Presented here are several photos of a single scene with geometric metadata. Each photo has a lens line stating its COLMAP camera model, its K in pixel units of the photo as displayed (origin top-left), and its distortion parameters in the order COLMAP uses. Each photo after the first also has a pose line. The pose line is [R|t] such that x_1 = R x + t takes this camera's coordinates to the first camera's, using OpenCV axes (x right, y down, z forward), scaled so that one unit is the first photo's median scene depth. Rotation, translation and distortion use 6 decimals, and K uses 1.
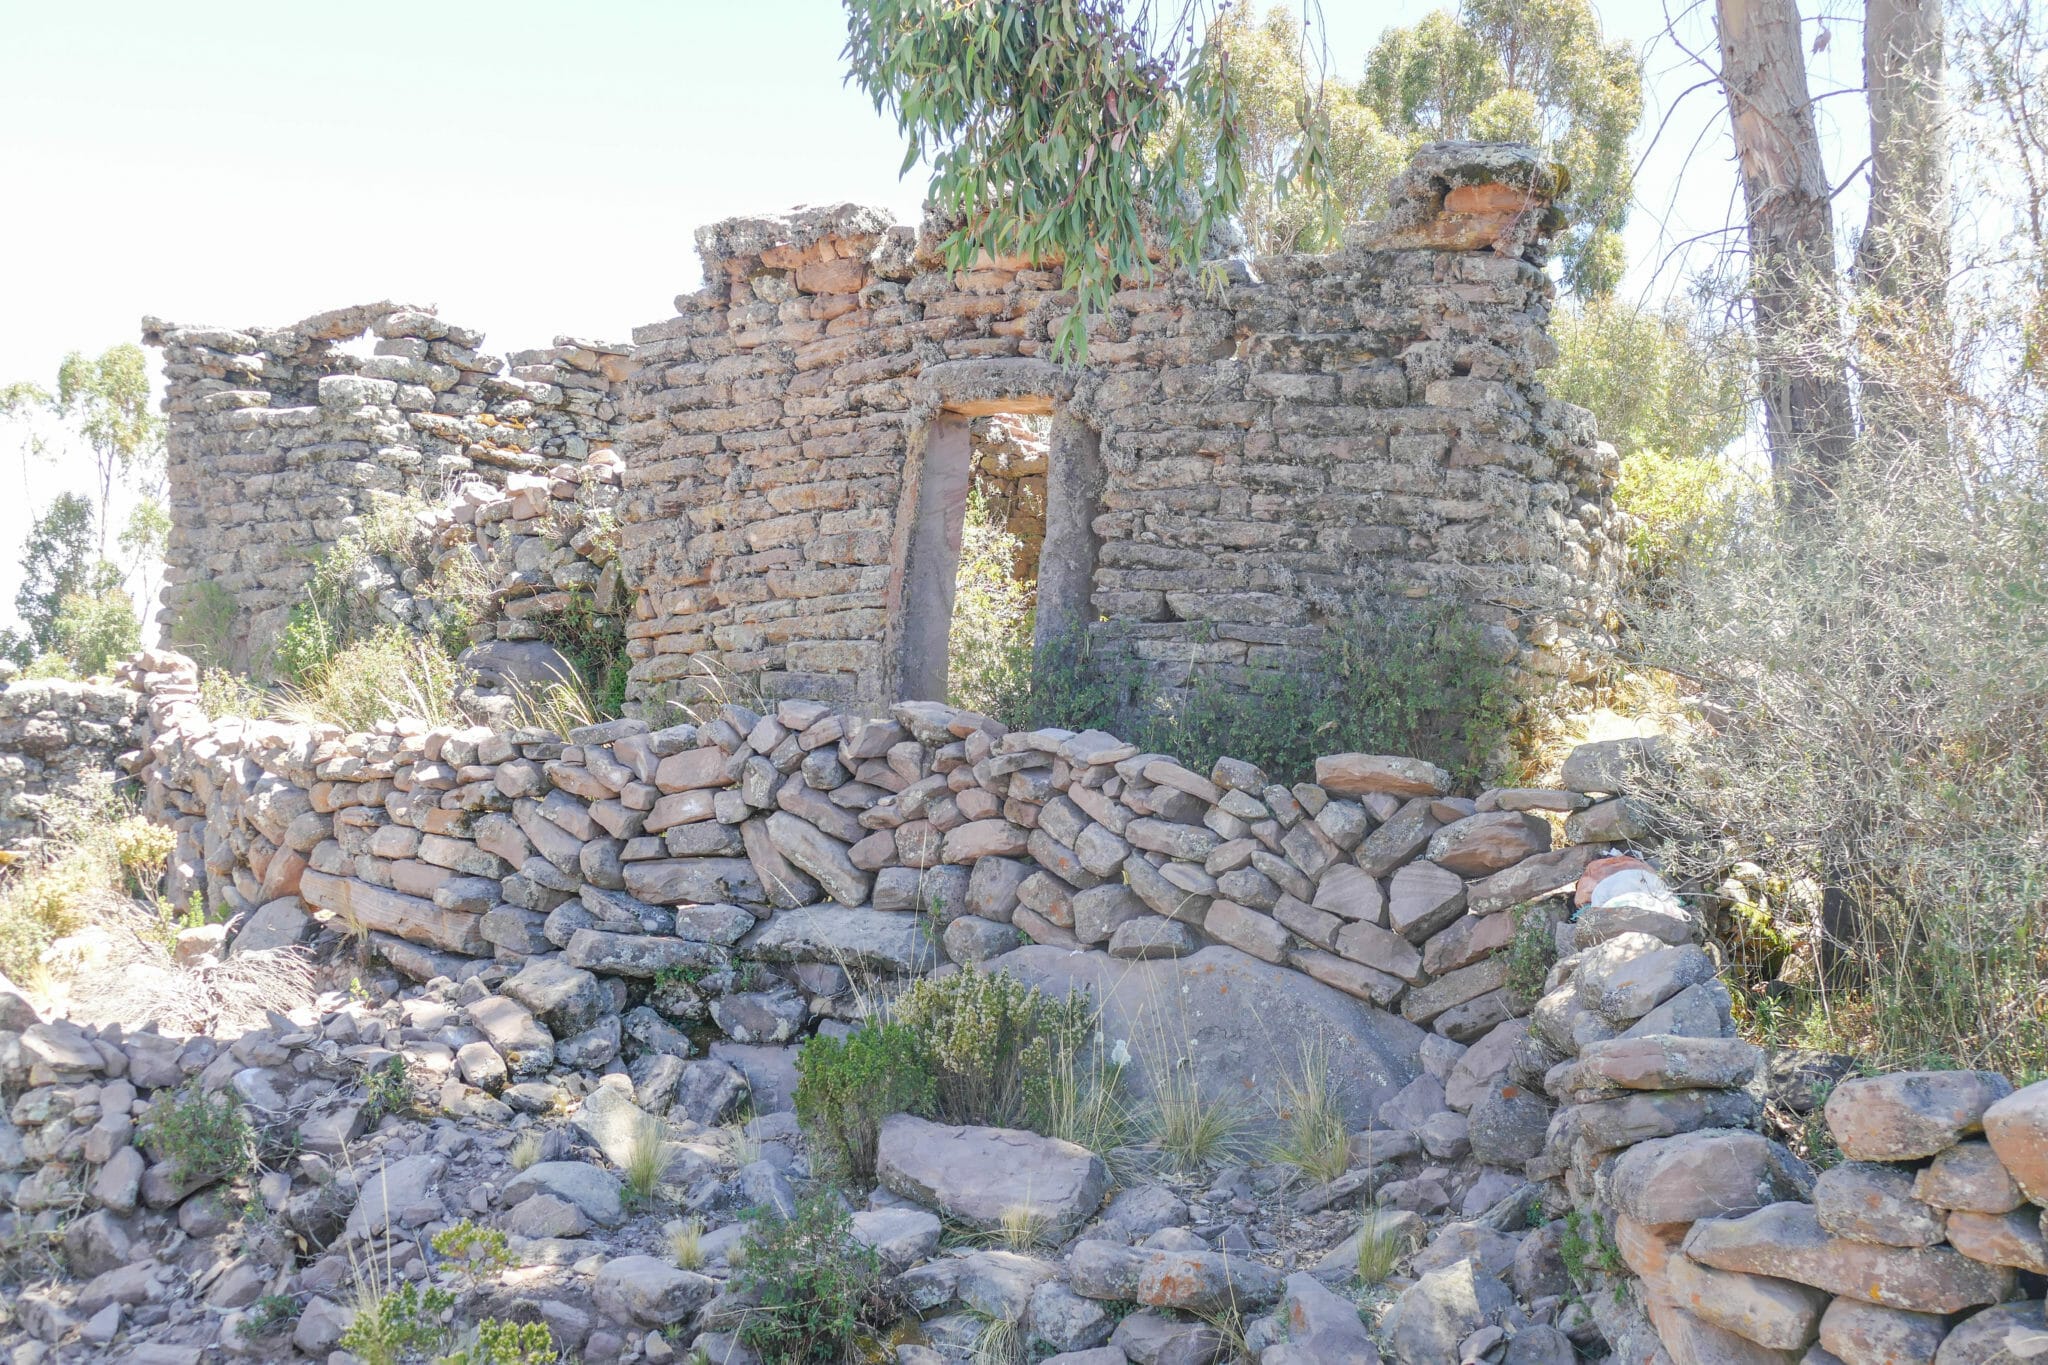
lens RADIAL K [[2307.4, 0, 1026.4], [0, 2307.4, 691.9], [0, 0, 1]] dist [-0.023090, 0.035031]
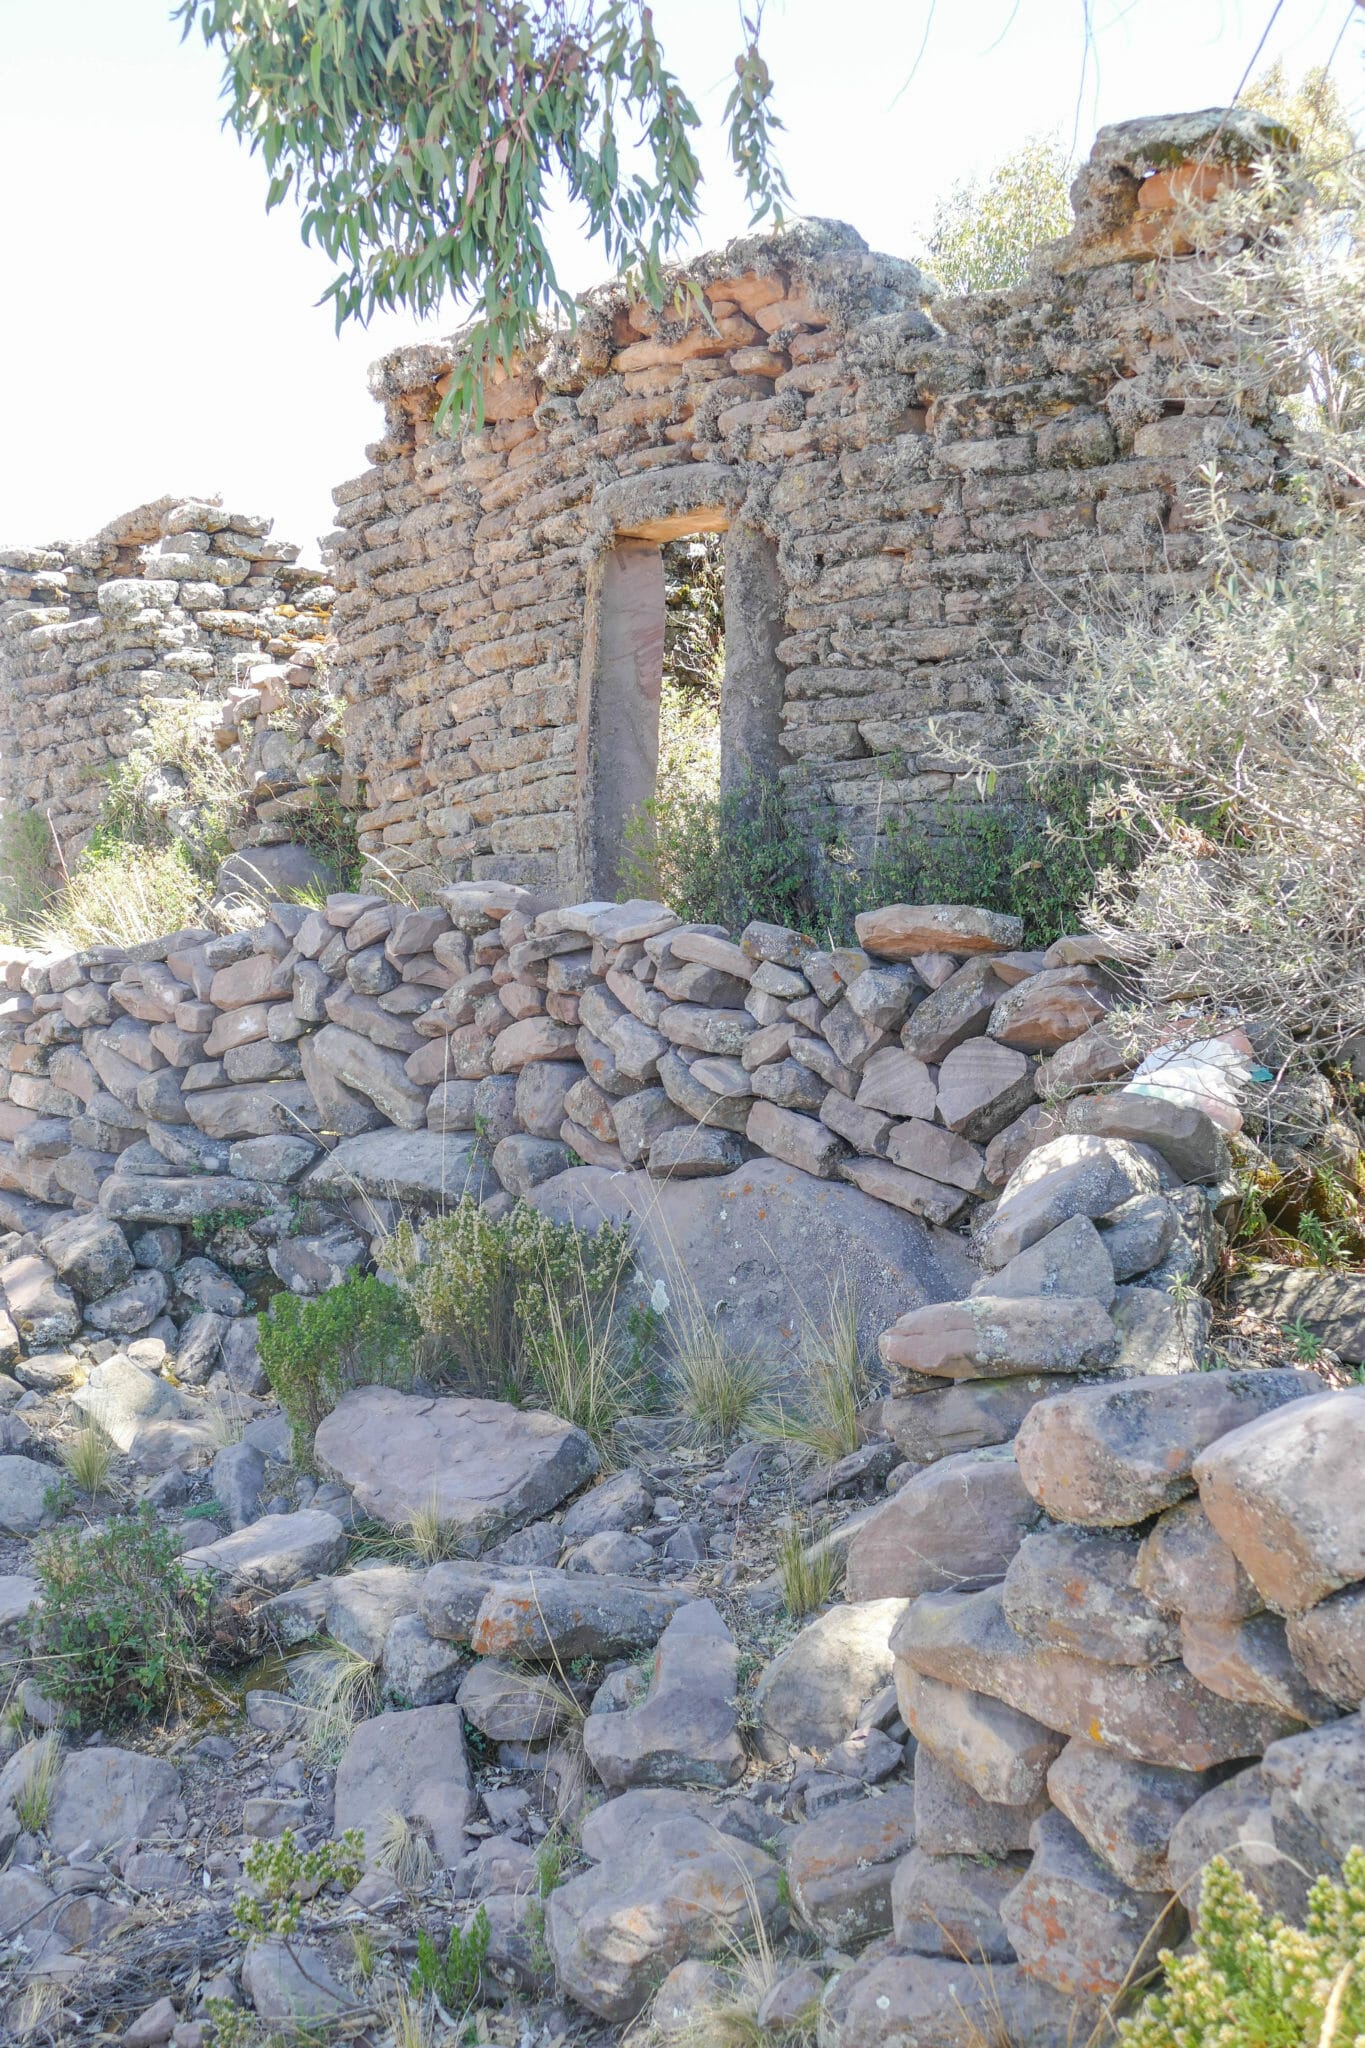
lens RADIAL K [[2307.4, 0, 682.5], [0, 2307.4, 1024.0], [0, 0, 1]] dist [-0.023090, 0.035031]
pose [[0.973770, -0.071291, -0.216076, 0.178784], [0.086192, 0.994450, 0.060332, 0.010030], [0.210576, -0.077373, 0.974511, 0.167692]]
